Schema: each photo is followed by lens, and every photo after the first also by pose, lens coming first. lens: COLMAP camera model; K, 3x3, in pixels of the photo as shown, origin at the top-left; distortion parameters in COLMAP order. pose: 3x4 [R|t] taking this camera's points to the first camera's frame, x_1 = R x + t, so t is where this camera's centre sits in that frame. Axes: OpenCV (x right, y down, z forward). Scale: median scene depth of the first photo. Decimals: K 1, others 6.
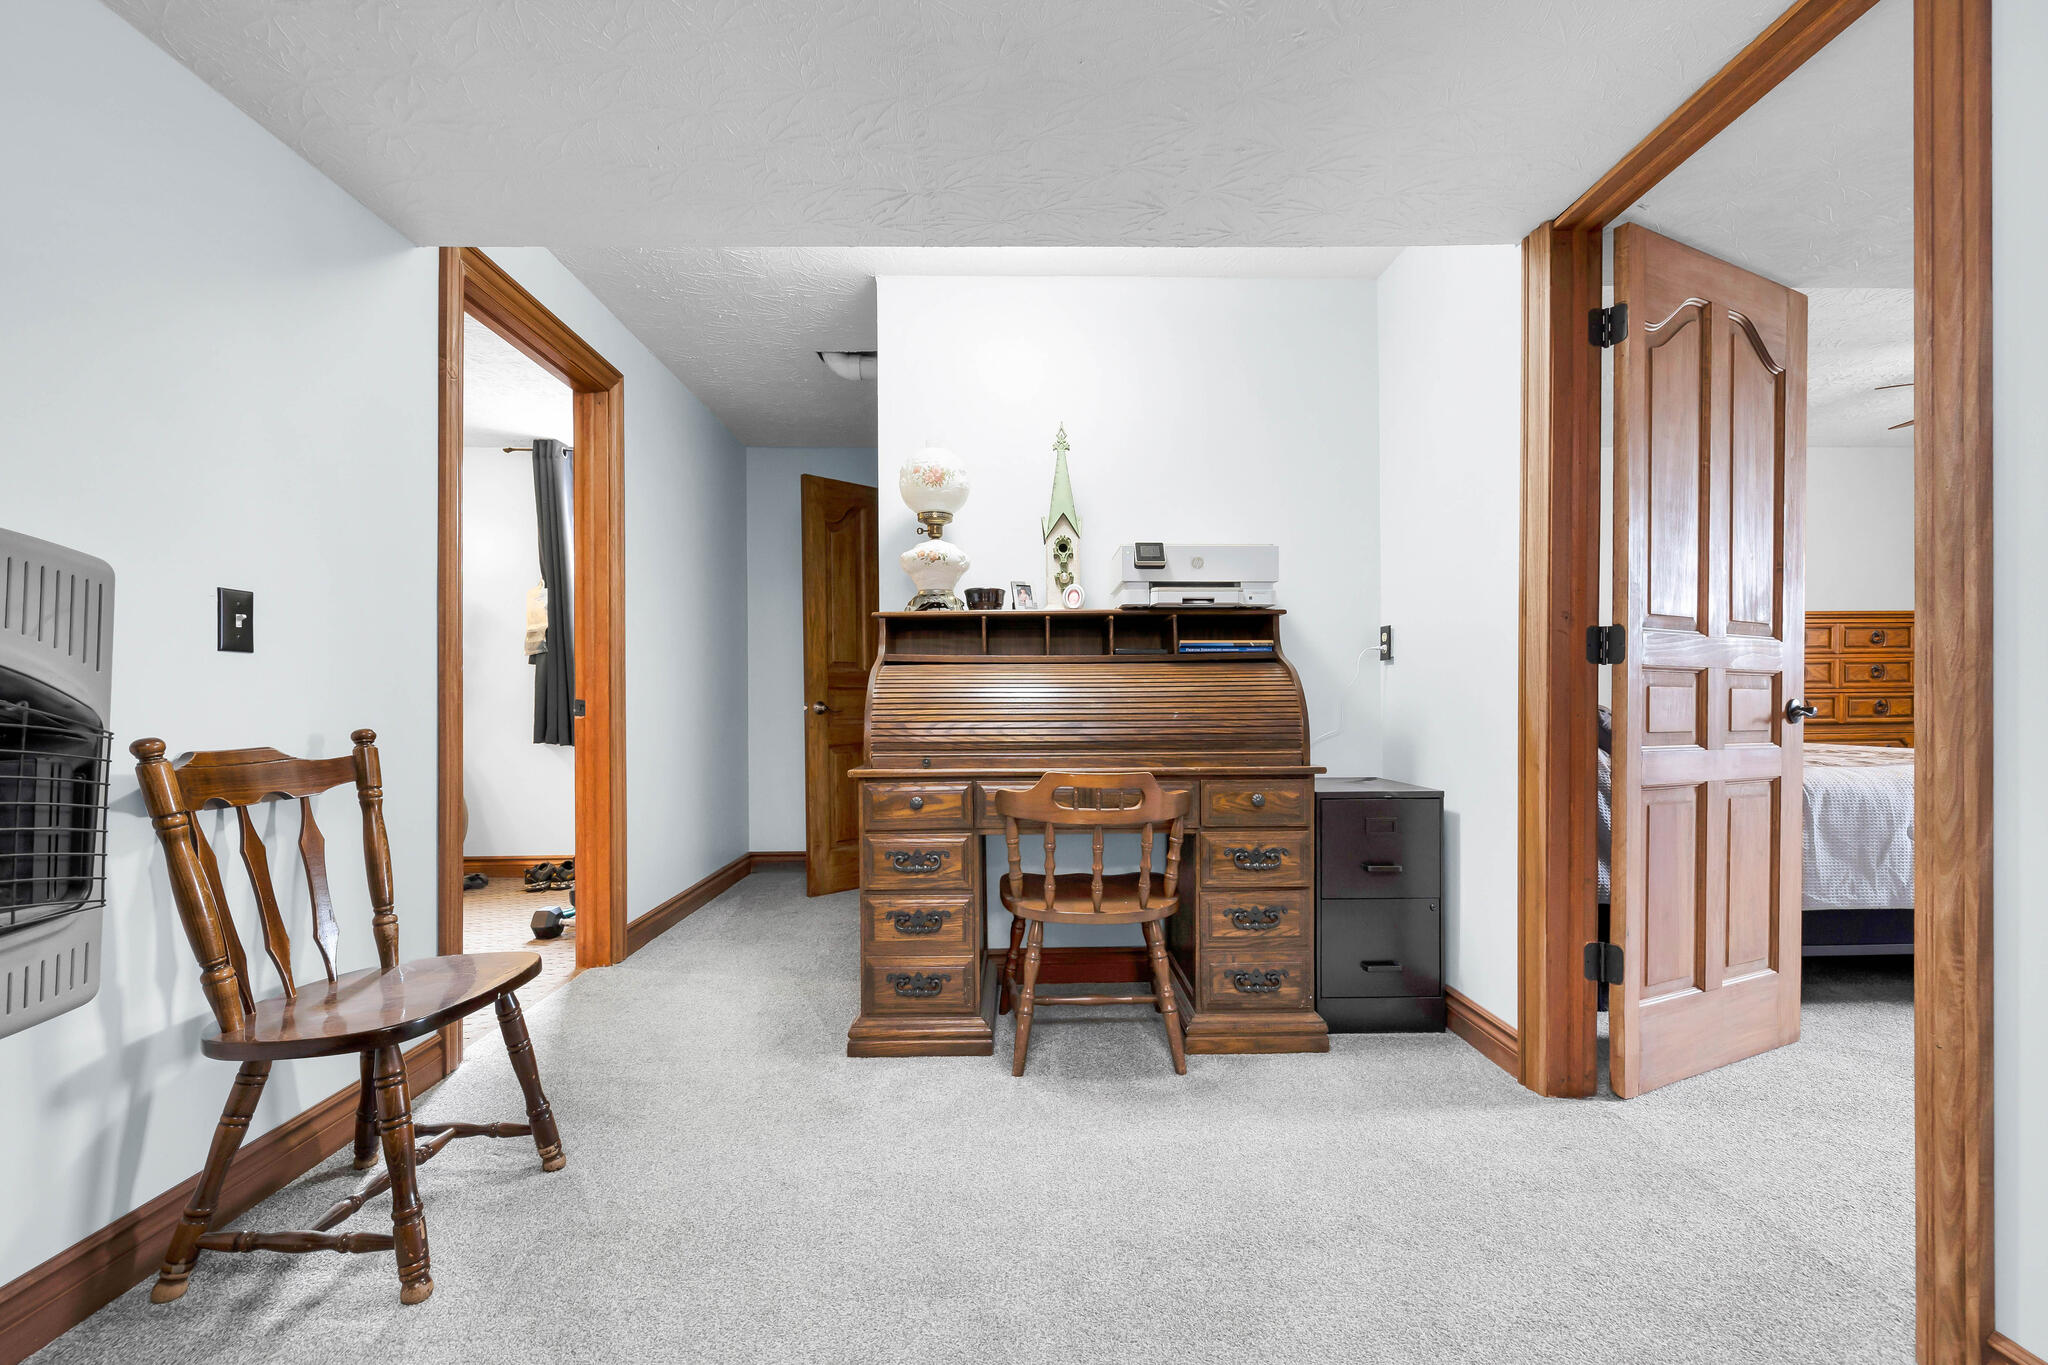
lens RADIAL K [[869.6, 0, 1026.3], [0, 869.6, 691.7], [0, 0, 1]] dist [-0.000187, -0.000268]
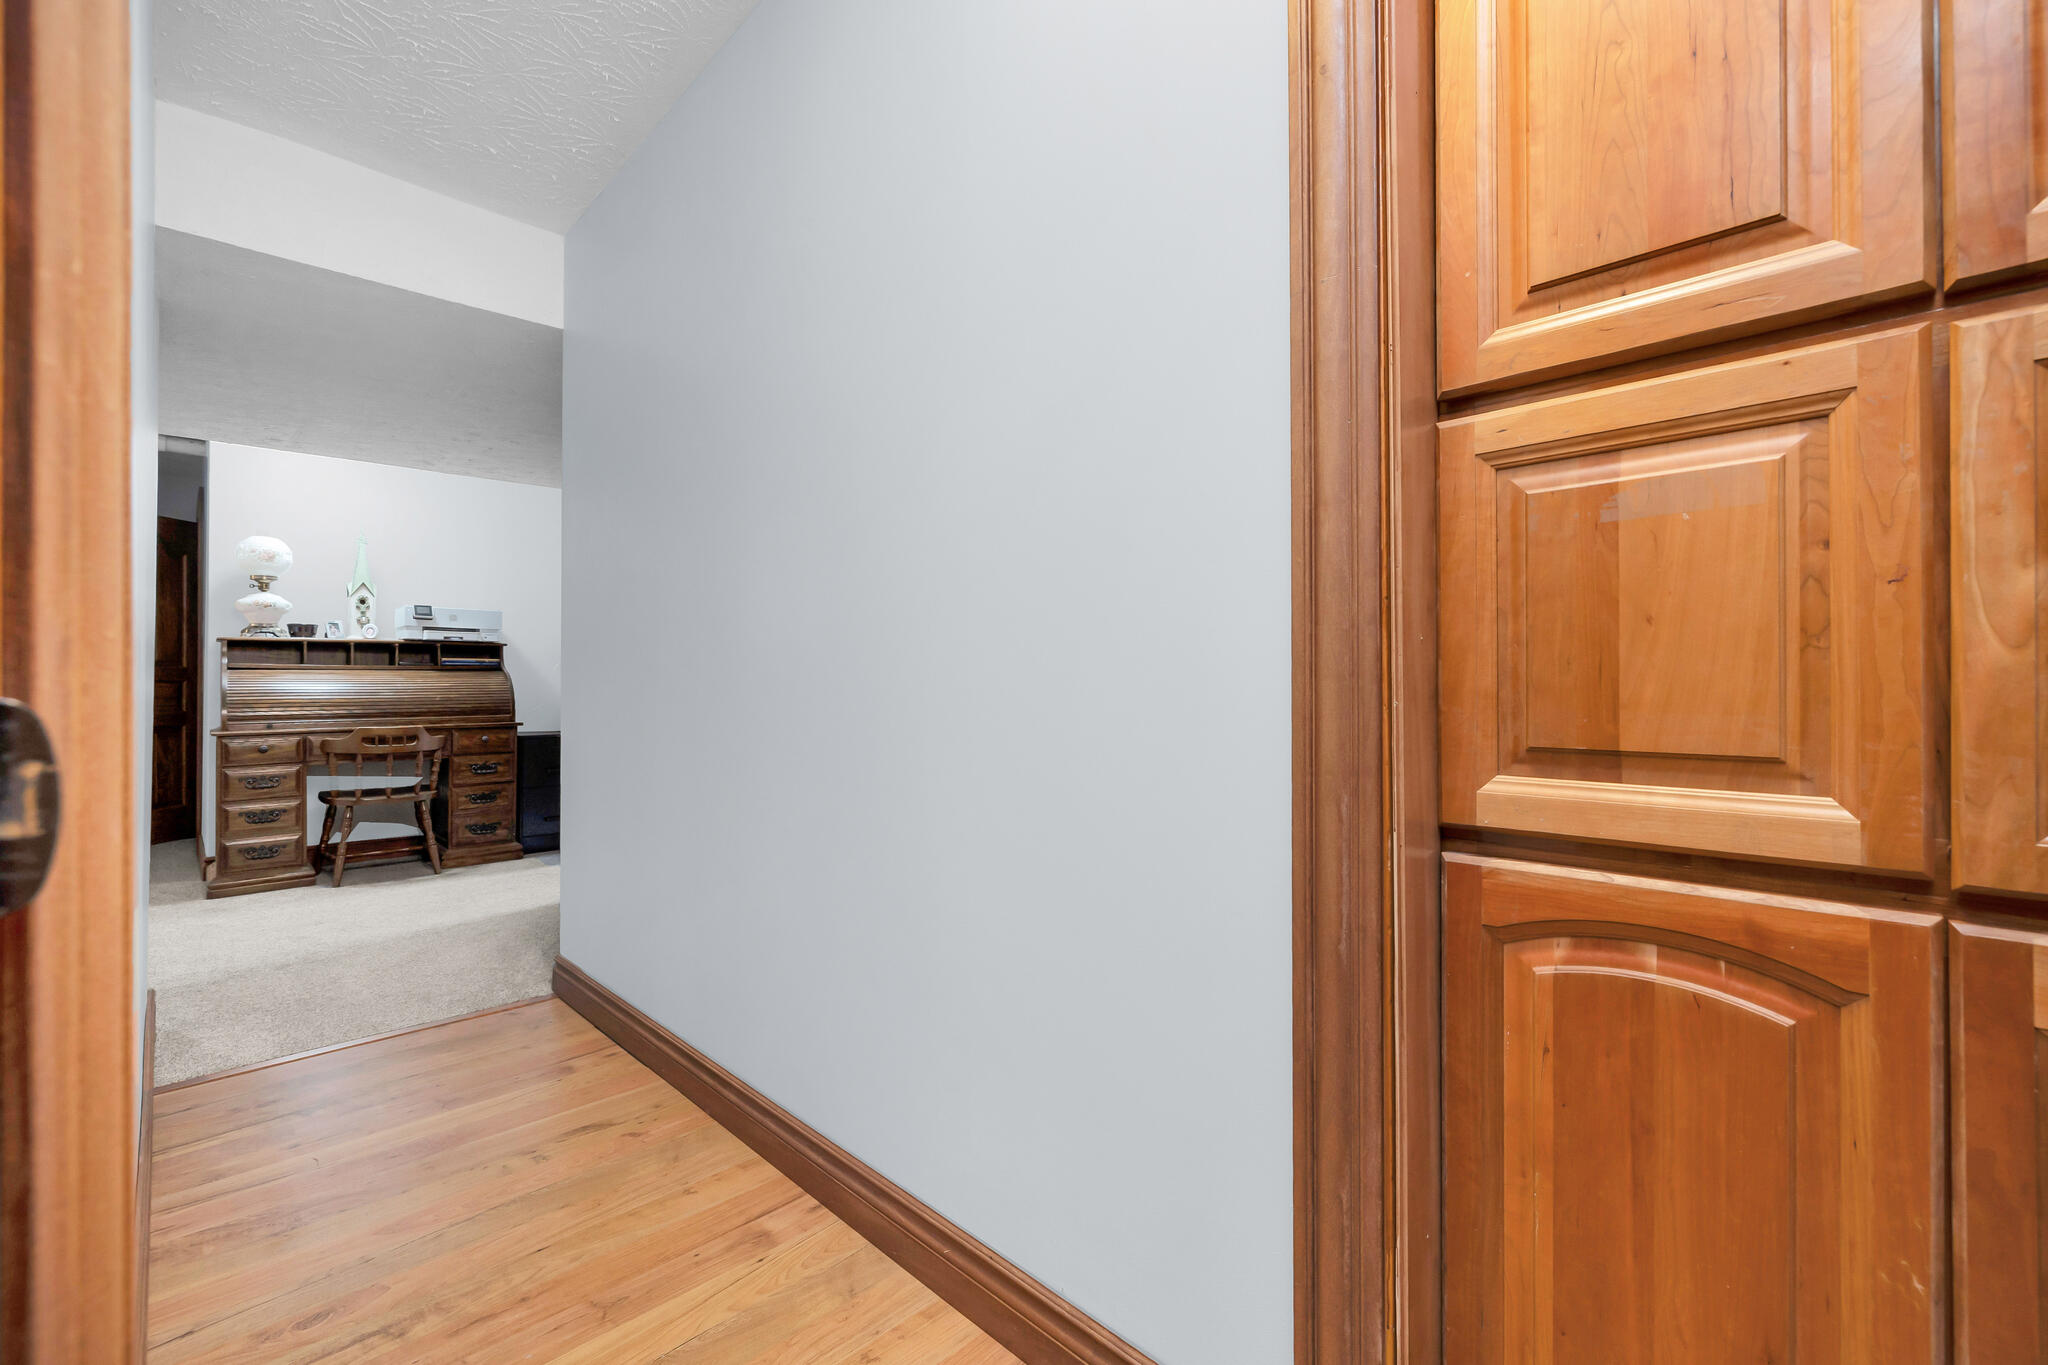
lens RADIAL K [[869.6, 0, 1021.5], [0, 869.6, 665.4], [0, 0, 1]] dist [-0.000187, -0.000268]
pose [[0.735465, 0.013785, 0.677423, -0.173925], [0.002220, 0.999739, -0.022754, 0.000925], [-0.677559, 0.018239, 0.735242, -1.225093]]
